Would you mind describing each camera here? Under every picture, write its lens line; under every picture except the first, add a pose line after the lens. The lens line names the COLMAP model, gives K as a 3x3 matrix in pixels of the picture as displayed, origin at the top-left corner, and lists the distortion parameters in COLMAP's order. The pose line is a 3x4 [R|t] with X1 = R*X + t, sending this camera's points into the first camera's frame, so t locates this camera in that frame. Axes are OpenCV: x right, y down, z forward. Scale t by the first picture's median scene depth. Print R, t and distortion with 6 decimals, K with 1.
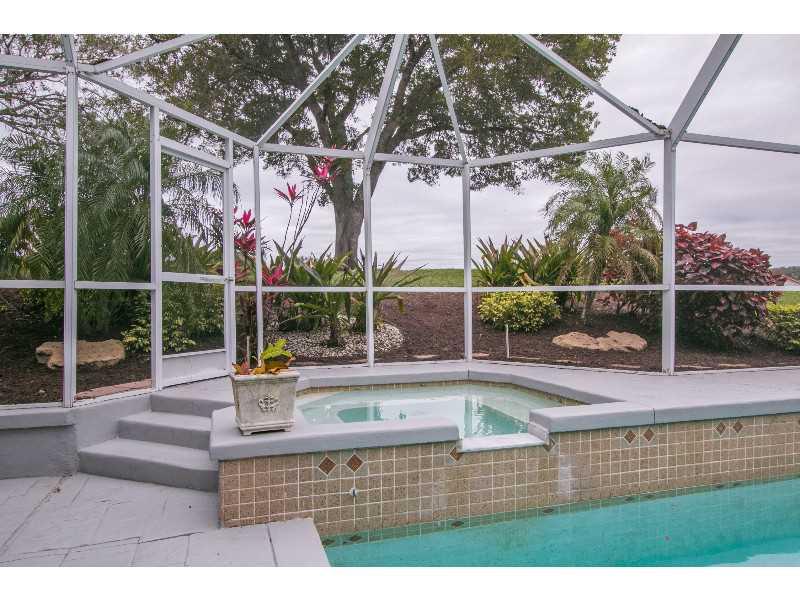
lens RADIAL K [[569.5, 0, 400.9], [0, 569.5, 301.2], [0, 0, 1]] dist [-0.053524, -0.002600]
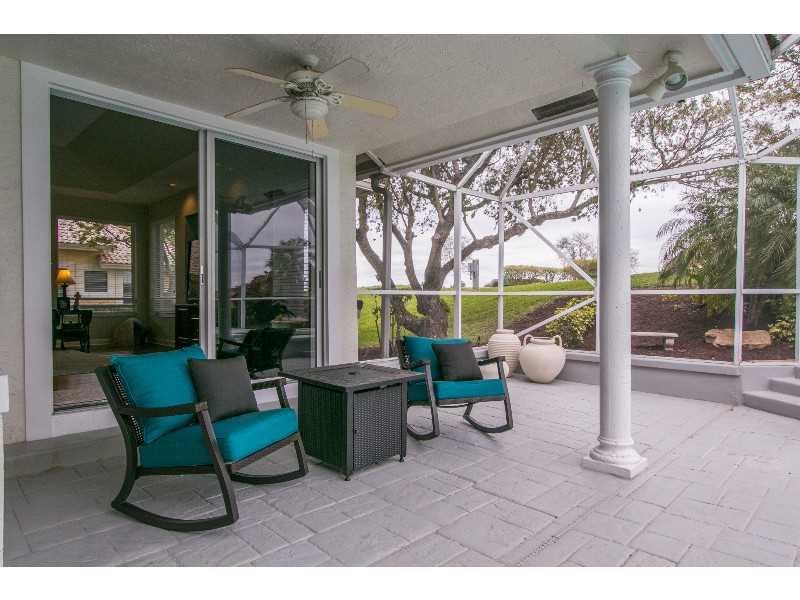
lens RADIAL K [[466.5, 0, 400.3], [0, 466.5, 304.9], [0, 0, 1]] dist [-0.039946, -0.000640]
pose [[0.430757, 0.006071, -0.902448, 0.166036], [-0.003857, 0.999981, 0.004886, 0.005984], [0.902460, 0.001376, 0.430772, -0.415698]]
